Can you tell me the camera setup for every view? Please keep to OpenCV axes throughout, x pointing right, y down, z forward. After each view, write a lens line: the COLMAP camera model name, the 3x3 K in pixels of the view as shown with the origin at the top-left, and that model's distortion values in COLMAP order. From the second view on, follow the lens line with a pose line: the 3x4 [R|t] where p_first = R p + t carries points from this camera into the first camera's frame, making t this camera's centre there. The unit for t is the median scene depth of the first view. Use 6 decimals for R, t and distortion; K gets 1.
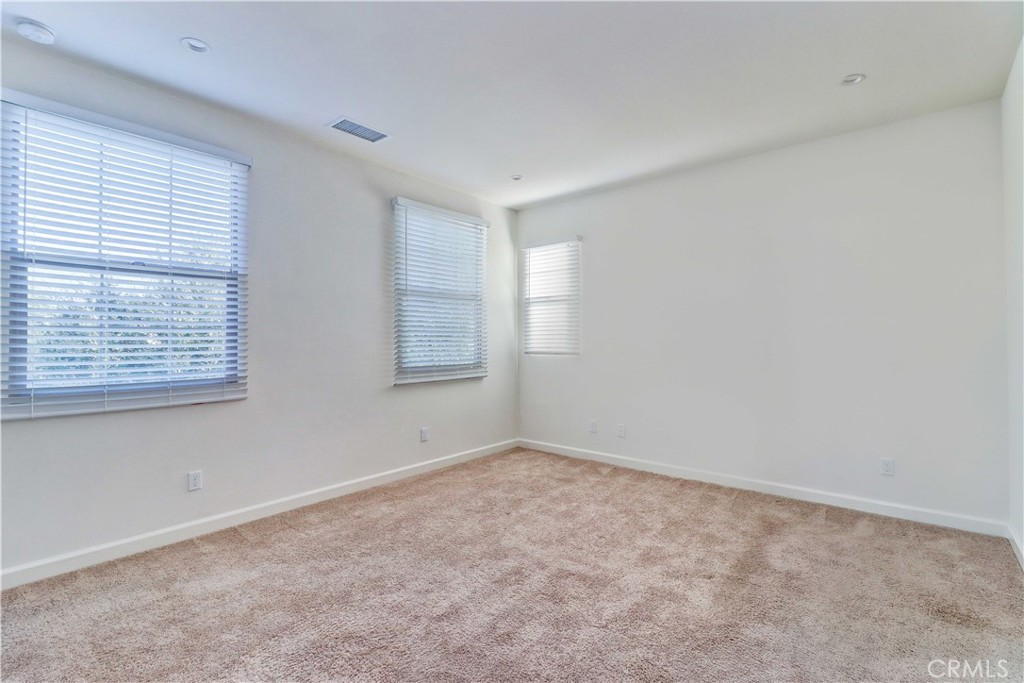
lens RADIAL K [[478.6, 0, 511.6], [0, 478.6, 337.6], [0, 0, 1]] dist [0.011401, -0.004998]
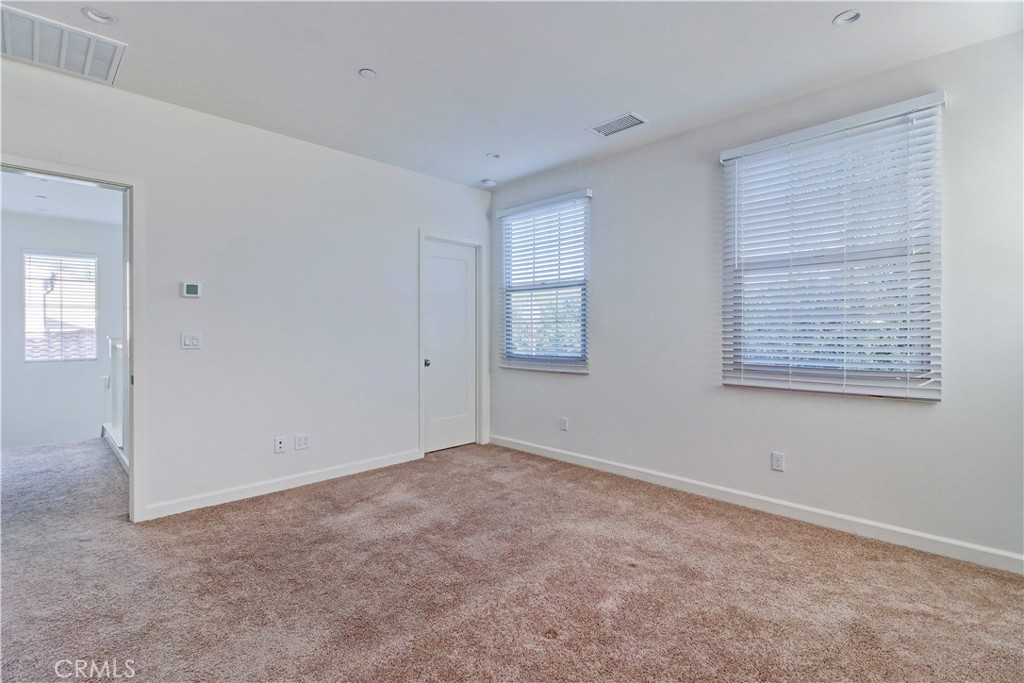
lens RADIAL K [[478.6, 0, 511.6], [0, 478.6, 337.3], [0, 0, 1]] dist [0.011401, -0.004998]
pose [[-0.091896, 0.018102, -0.995604, 0.792136], [0.010415, 0.999798, 0.017217, 0.001471], [0.995714, -0.008787, -0.092066, 0.931633]]
